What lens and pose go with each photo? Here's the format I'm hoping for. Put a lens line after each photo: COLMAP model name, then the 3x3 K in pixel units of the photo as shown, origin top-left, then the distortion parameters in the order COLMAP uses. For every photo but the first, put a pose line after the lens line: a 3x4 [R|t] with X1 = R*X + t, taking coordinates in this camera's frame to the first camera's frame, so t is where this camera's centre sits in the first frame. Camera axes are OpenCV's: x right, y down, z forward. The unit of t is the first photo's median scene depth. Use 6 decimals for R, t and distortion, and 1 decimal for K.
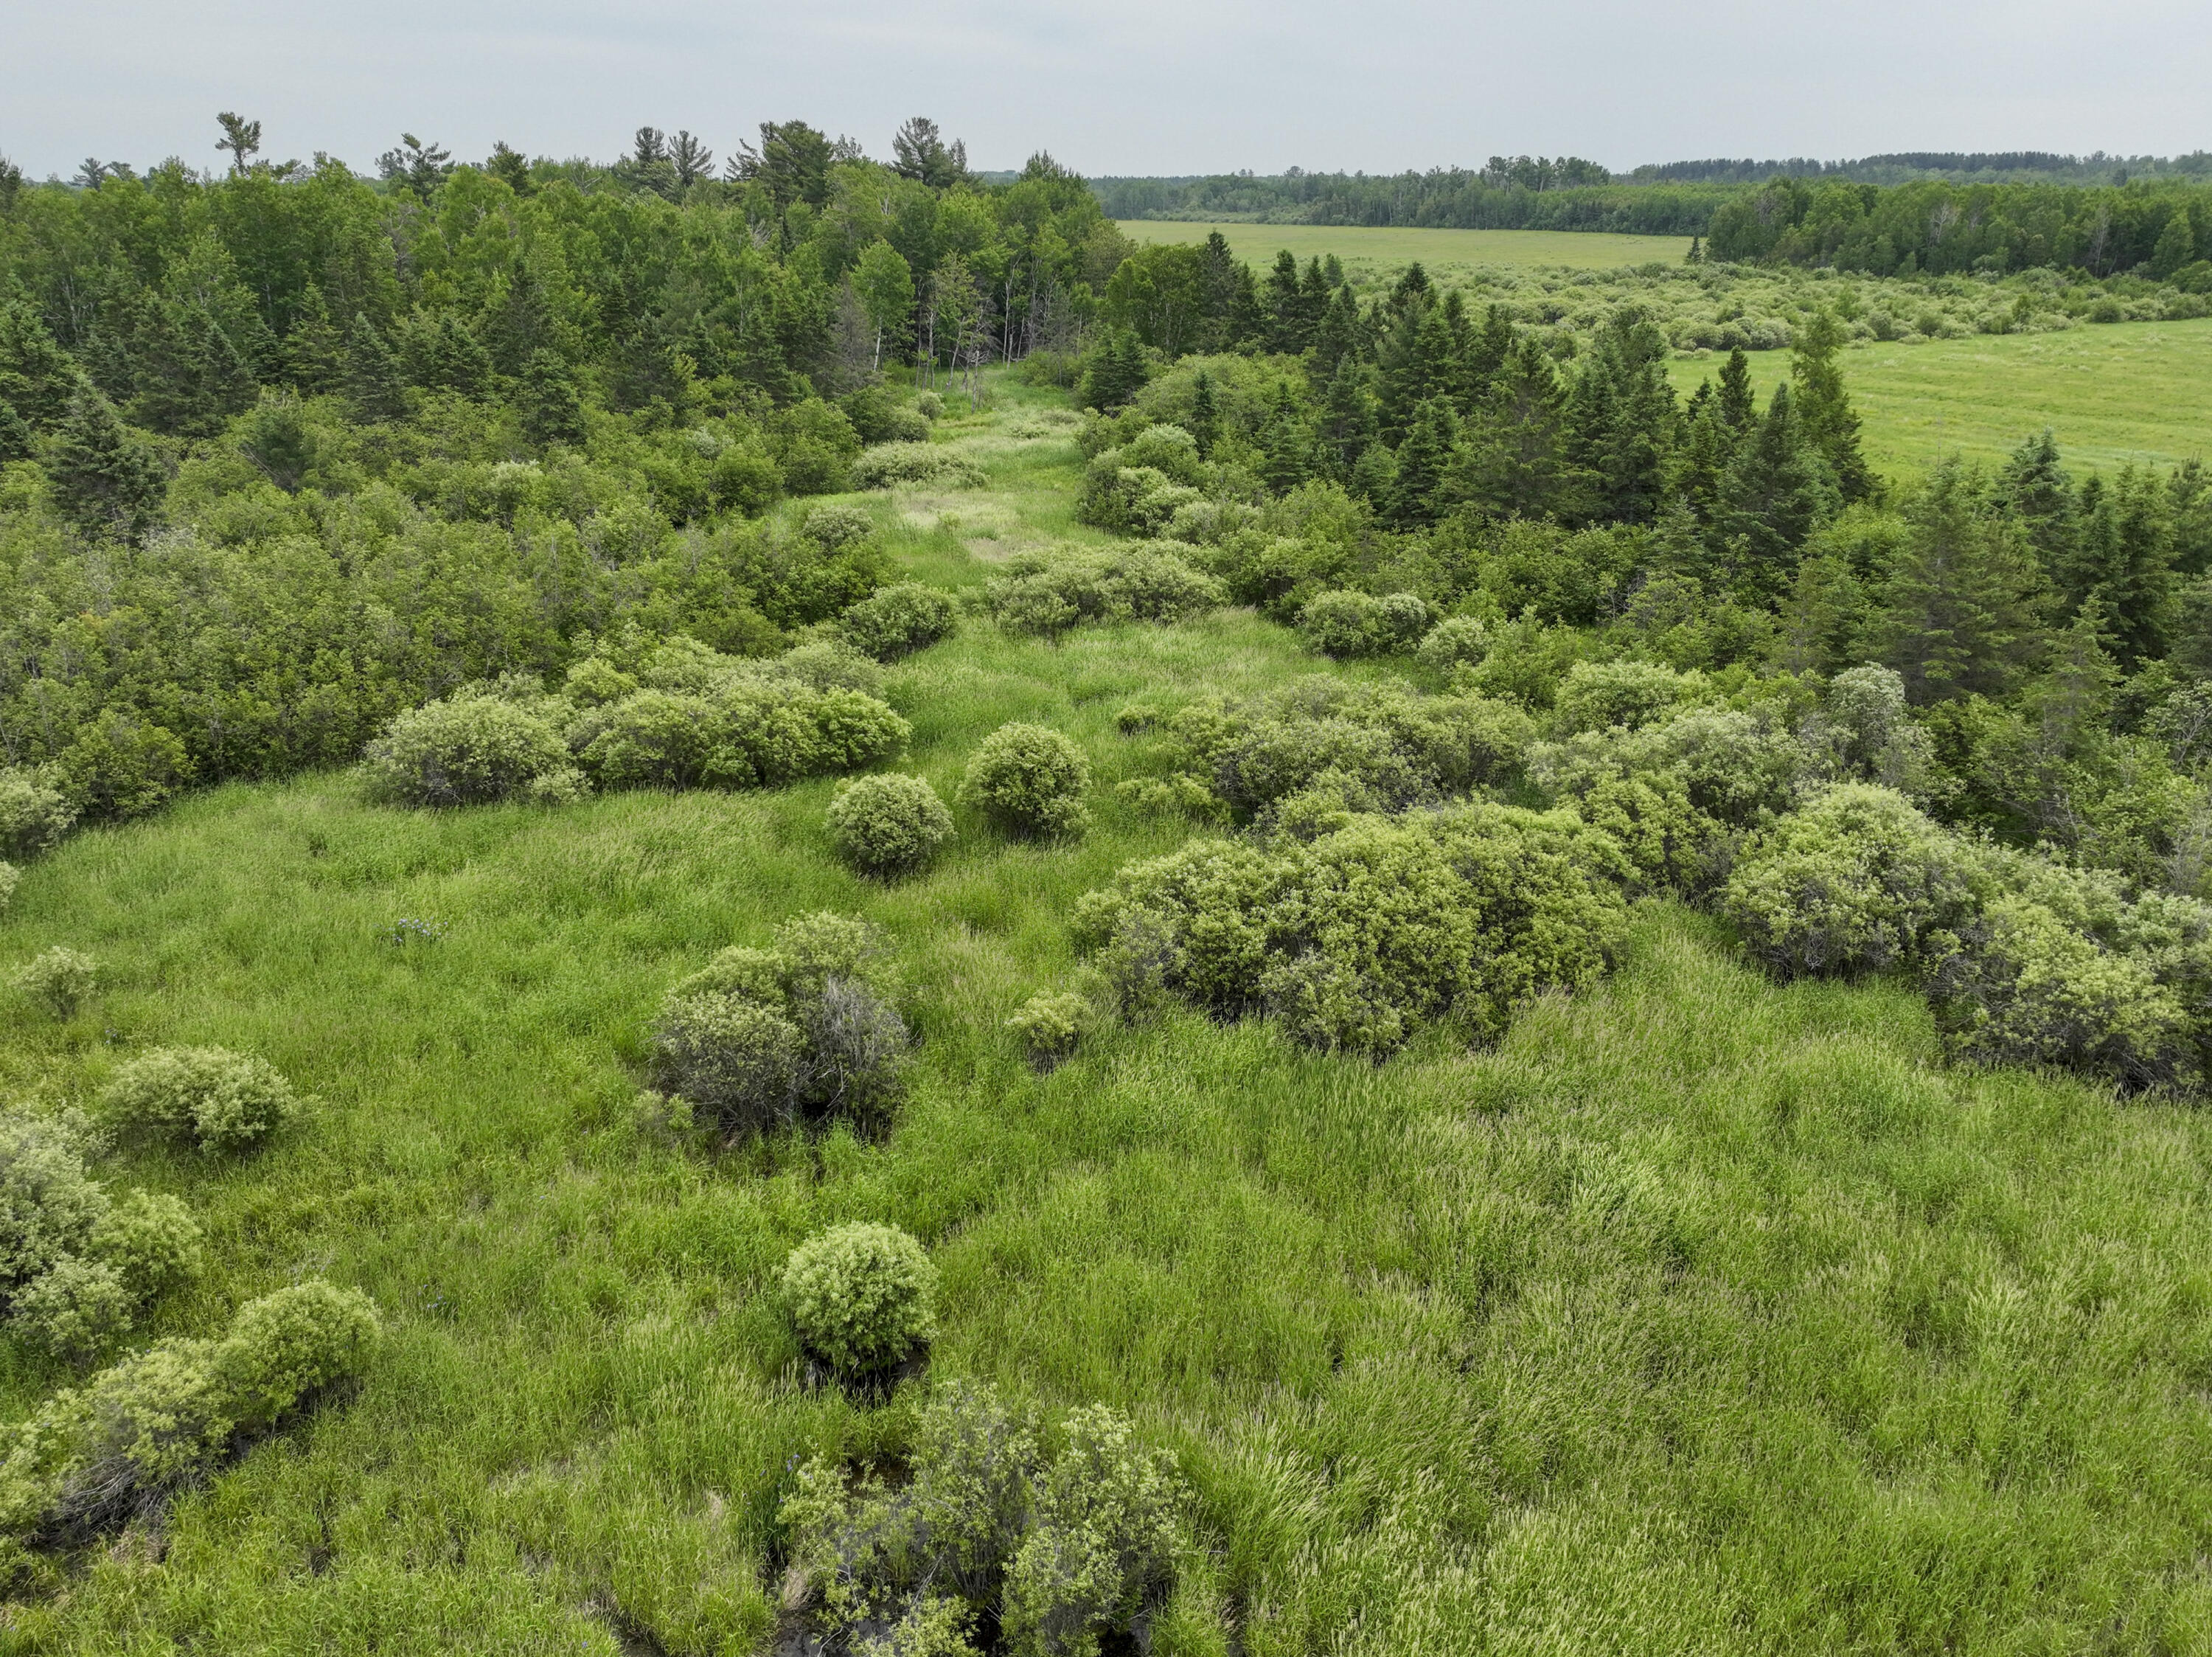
lens RADIAL K [[1735.2, 0, 1107.5], [0, 1735.2, 867.0], [0, 0, 1]] dist [0.021931, -0.056948]
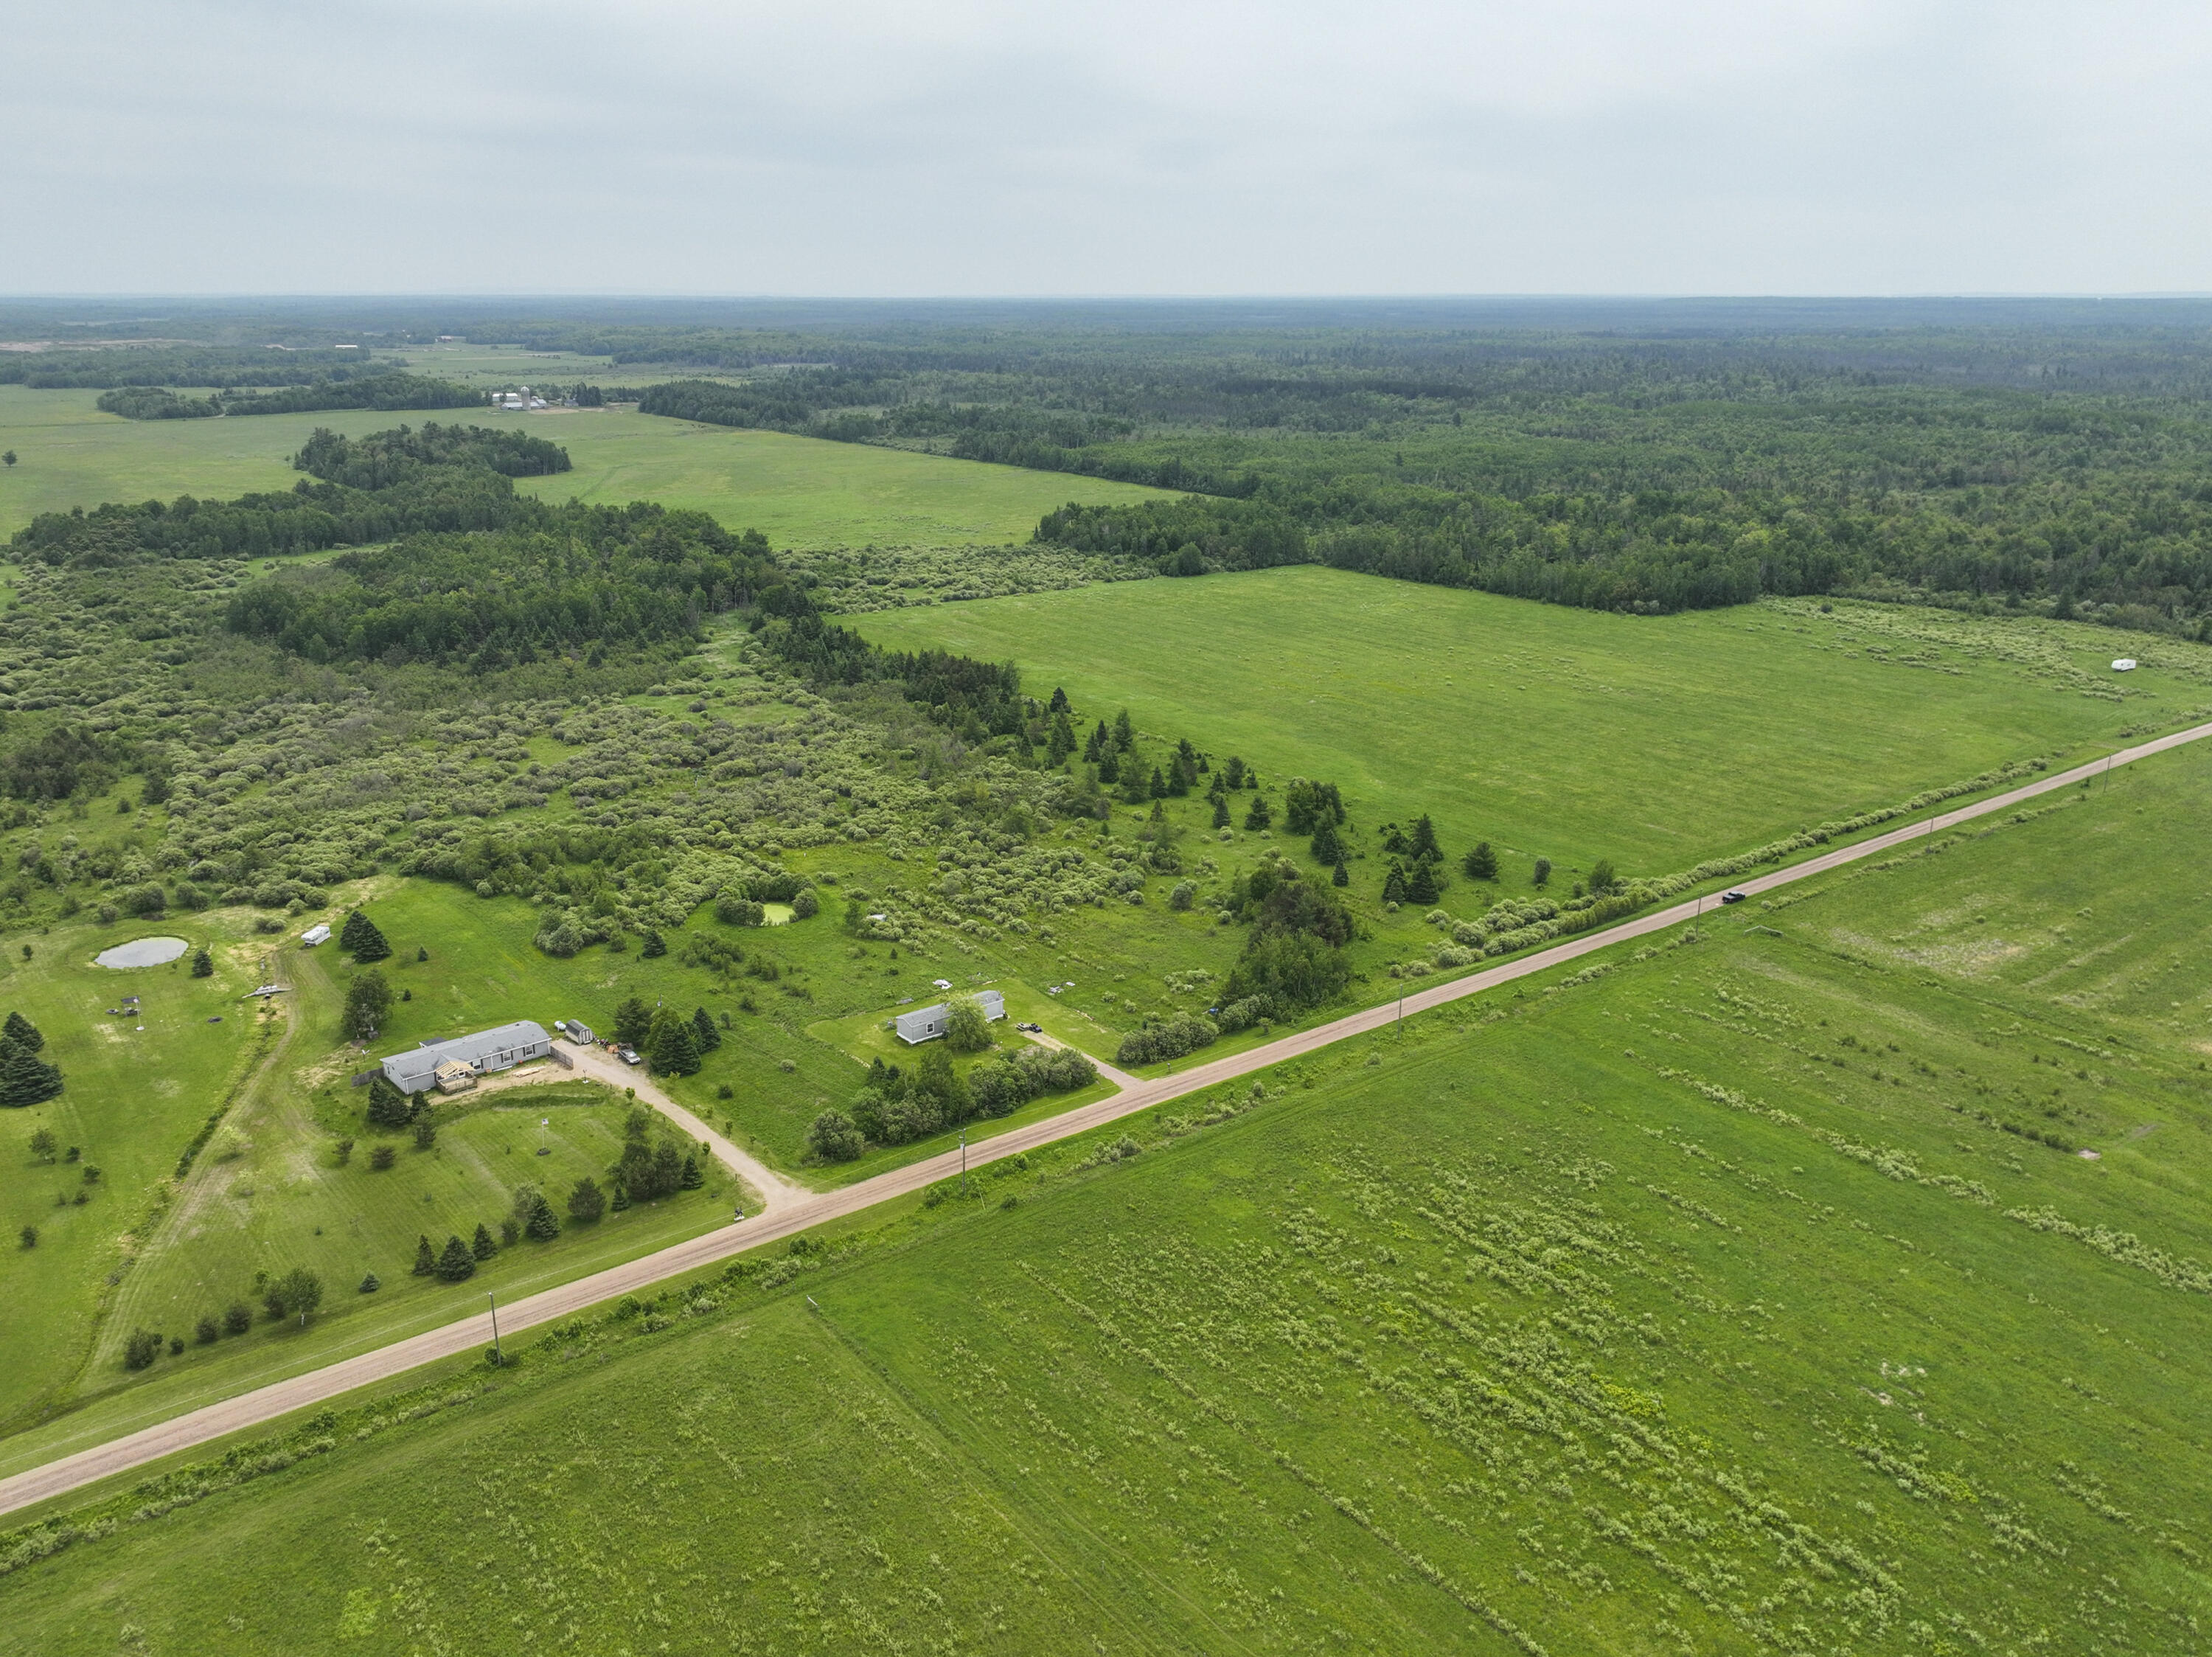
lens RADIAL K [[1735.2, 0, 1107.5], [0, 1735.2, 867.0], [0, 0, 1]] dist [0.021931, -0.056948]
pose [[0.993903, -0.026412, 0.107045, 0.514122], [0.031920, 0.998236, -0.050067, 0.731962], [-0.105534, 0.053178, 0.992993, -4.345783]]
